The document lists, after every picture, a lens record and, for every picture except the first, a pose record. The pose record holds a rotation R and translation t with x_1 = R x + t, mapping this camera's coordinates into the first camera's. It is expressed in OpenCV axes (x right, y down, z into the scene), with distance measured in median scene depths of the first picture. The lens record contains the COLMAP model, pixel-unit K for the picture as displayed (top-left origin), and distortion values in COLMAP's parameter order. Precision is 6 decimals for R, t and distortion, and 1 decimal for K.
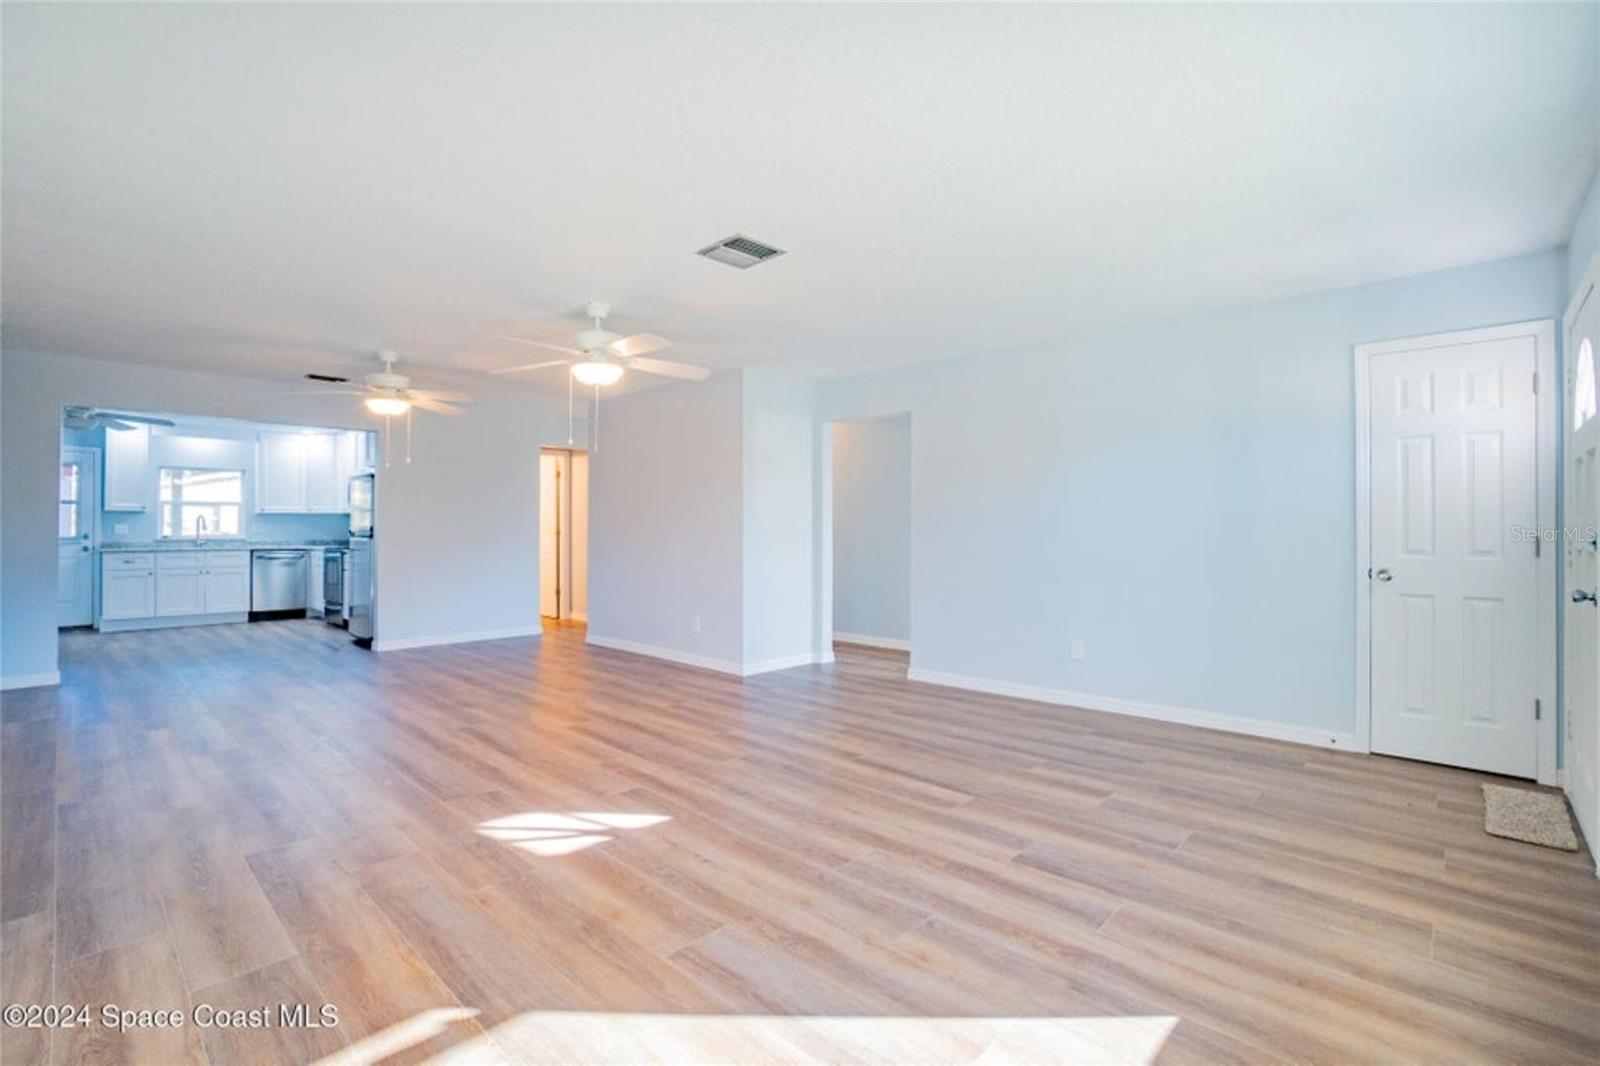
lens RADIAL K [[695.4, 0, 795.7], [0, 695.4, 524.5], [0, 0, 1]] dist [-0.063830, 0.016521]
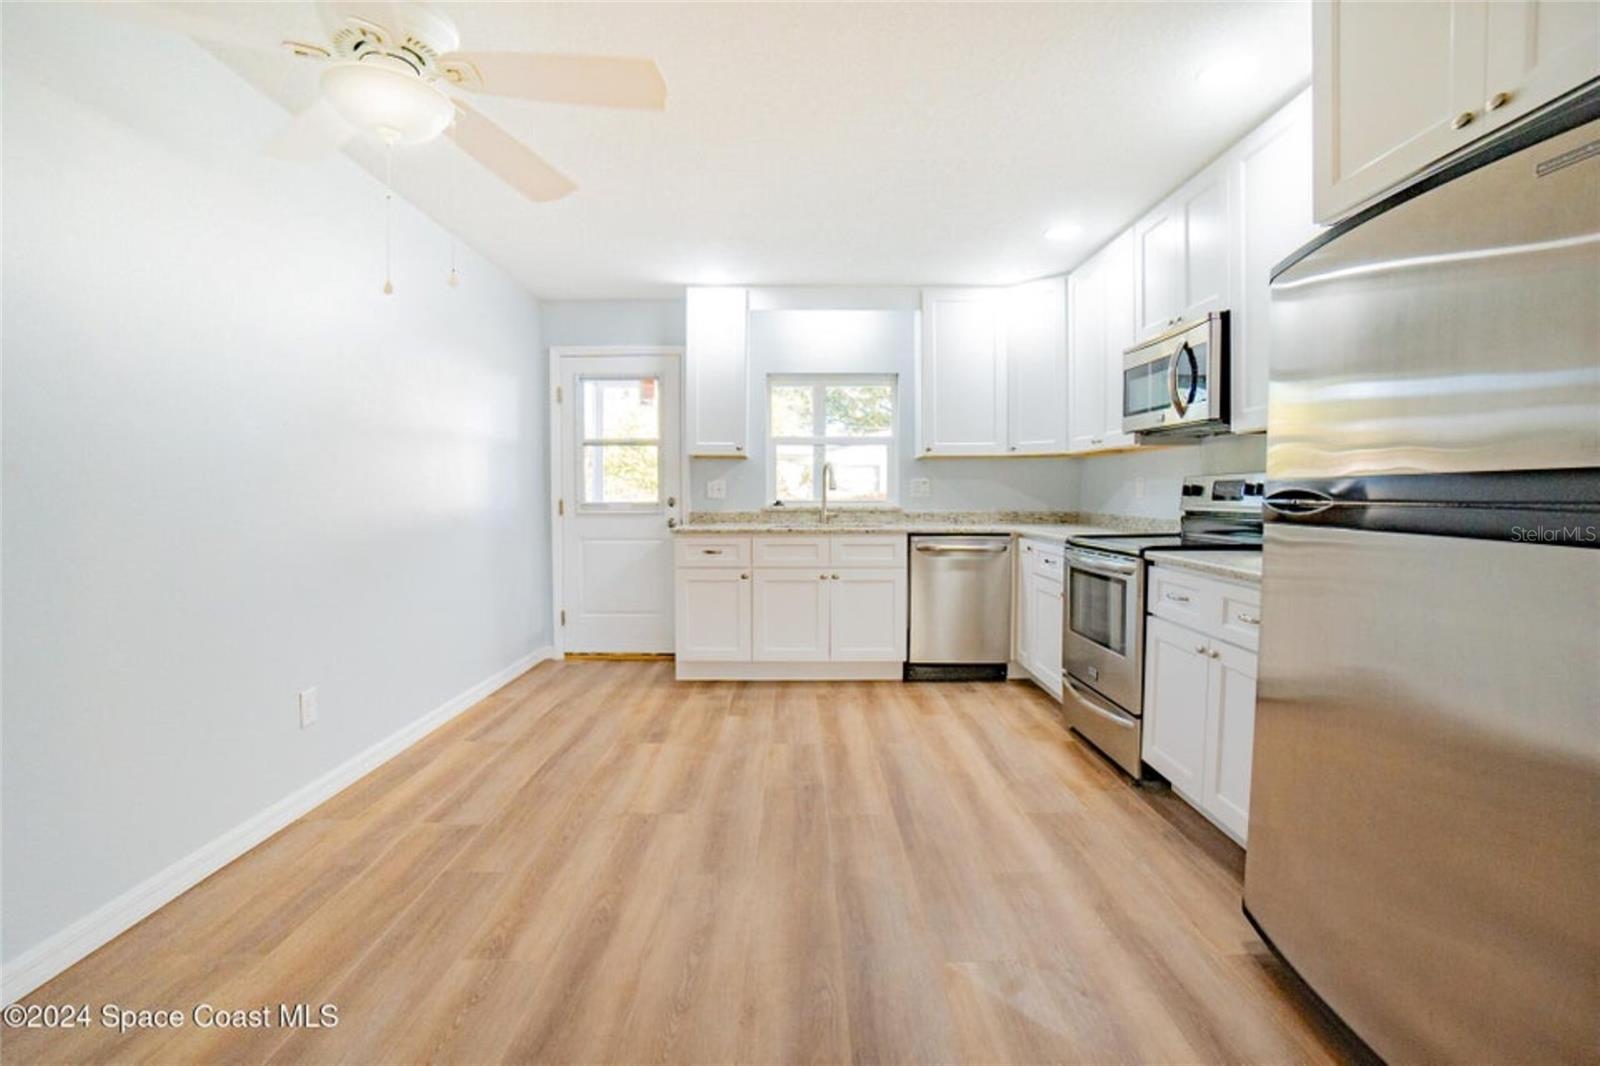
lens RADIAL K [[712.1, 0, 796.5], [0, 712.1, 526.5], [0, 0, 1]] dist [-0.064317, 0.000276]
pose [[0.677159, 0.037125, -0.734900, -0.509780], [0.003487, 0.998553, 0.053657, 0.006385], [0.735829, -0.038897, 0.676049, 0.619308]]
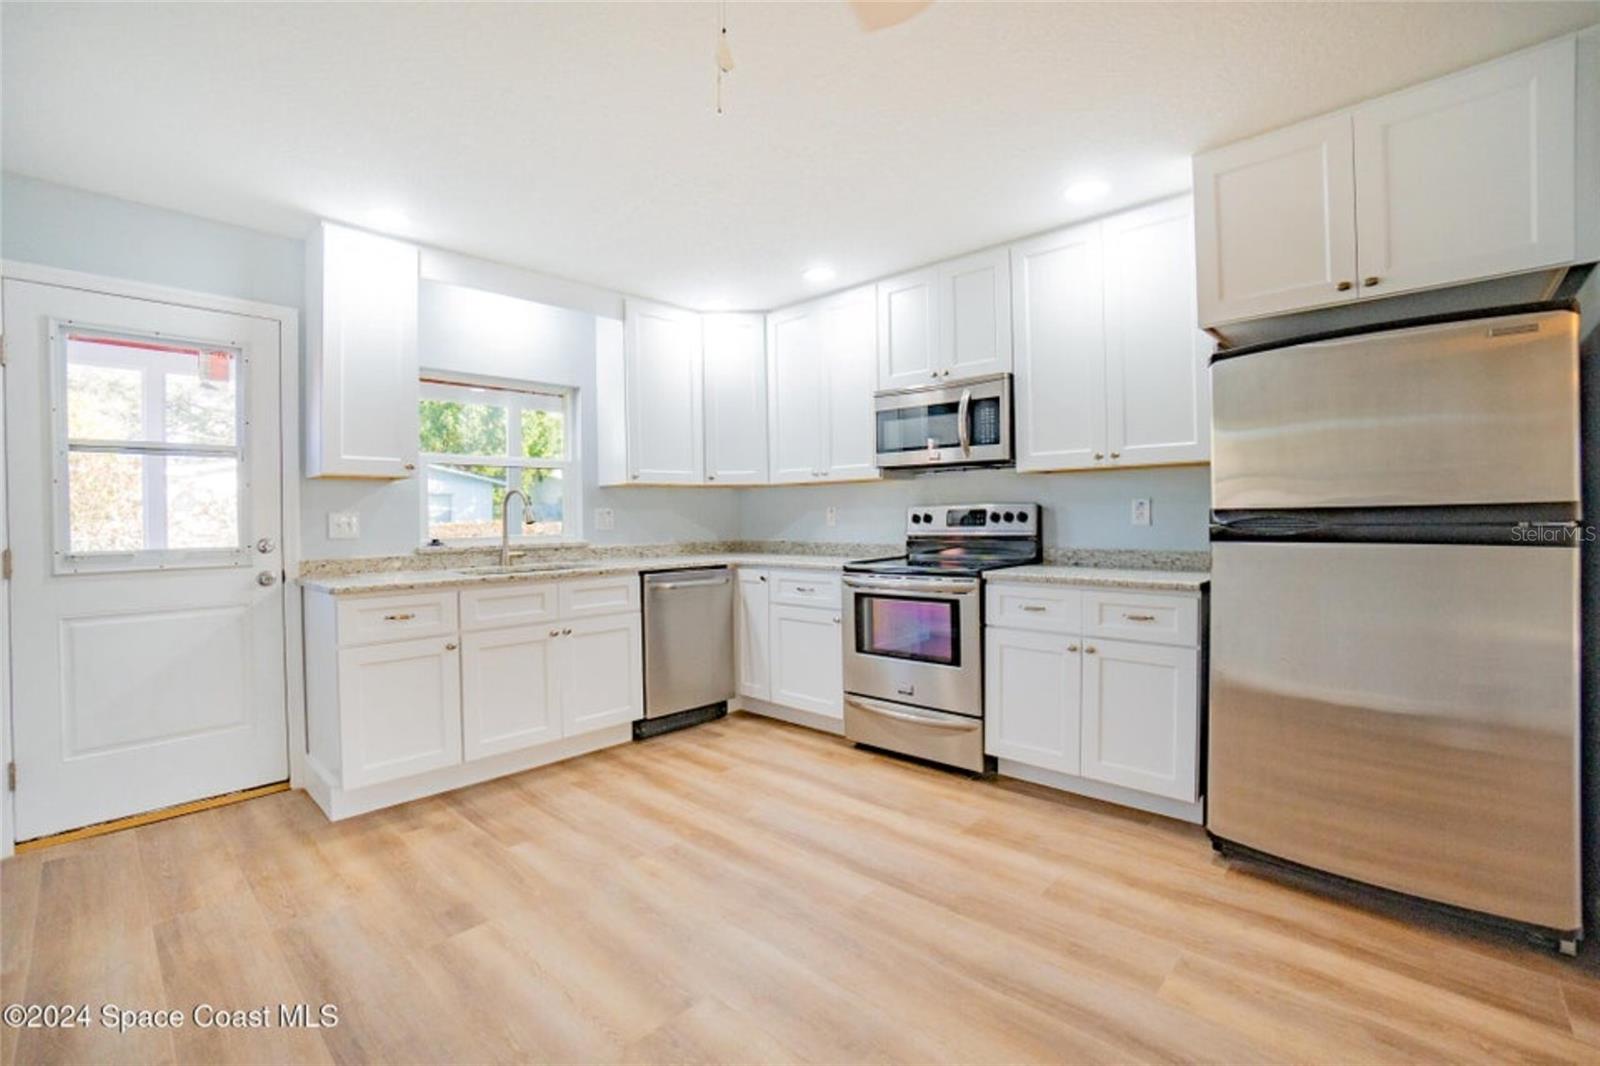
lens RADIAL K [[695.4, 0, 795.7], [0, 695.4, 524.5], [0, 0, 1]] dist [-0.063830, 0.016521]
pose [[0.999900, -0.011562, -0.008131, -0.729585], [0.011703, 0.999778, 0.017528, 0.002818], [0.007927, -0.017622, 0.999813, 0.588210]]
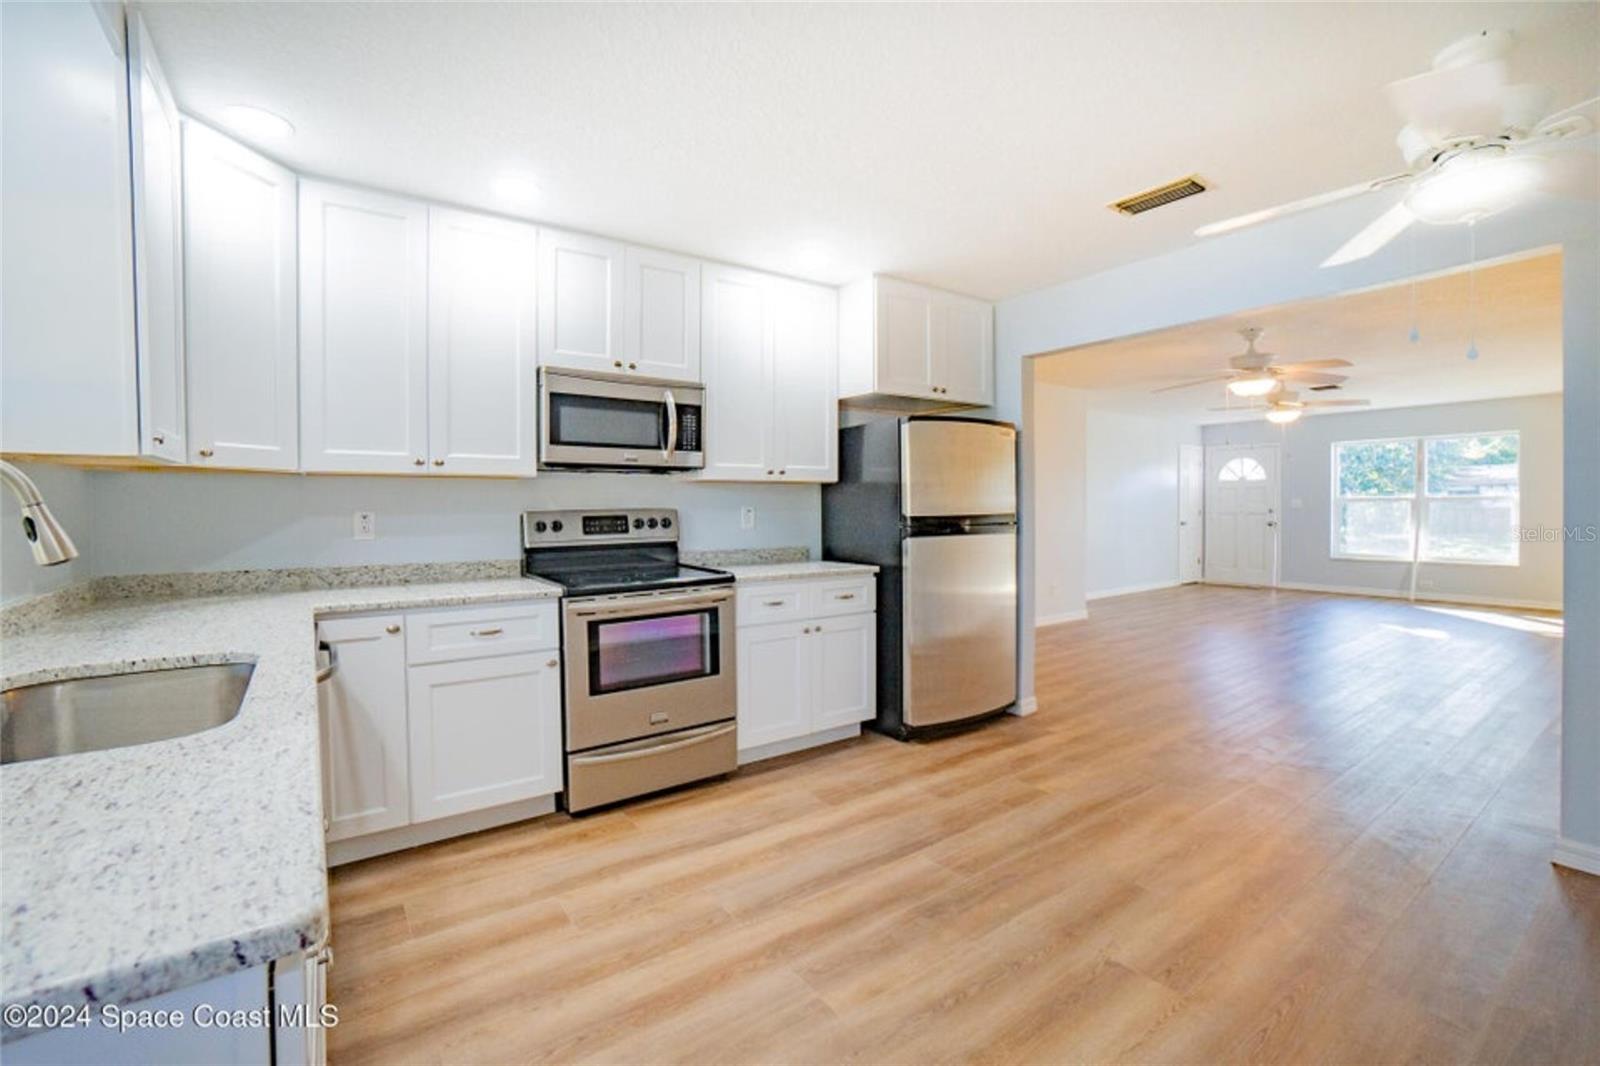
lens RADIAL K [[695.4, 0, 795.7], [0, 695.4, 524.5], [0, 0, 1]] dist [-0.063830, 0.016521]
pose [[0.206879, -0.024732, 0.978054, -0.996055], [0.001239, 0.999686, 0.025016, -0.002385], [-0.978366, -0.003963, 0.206845, 0.840474]]
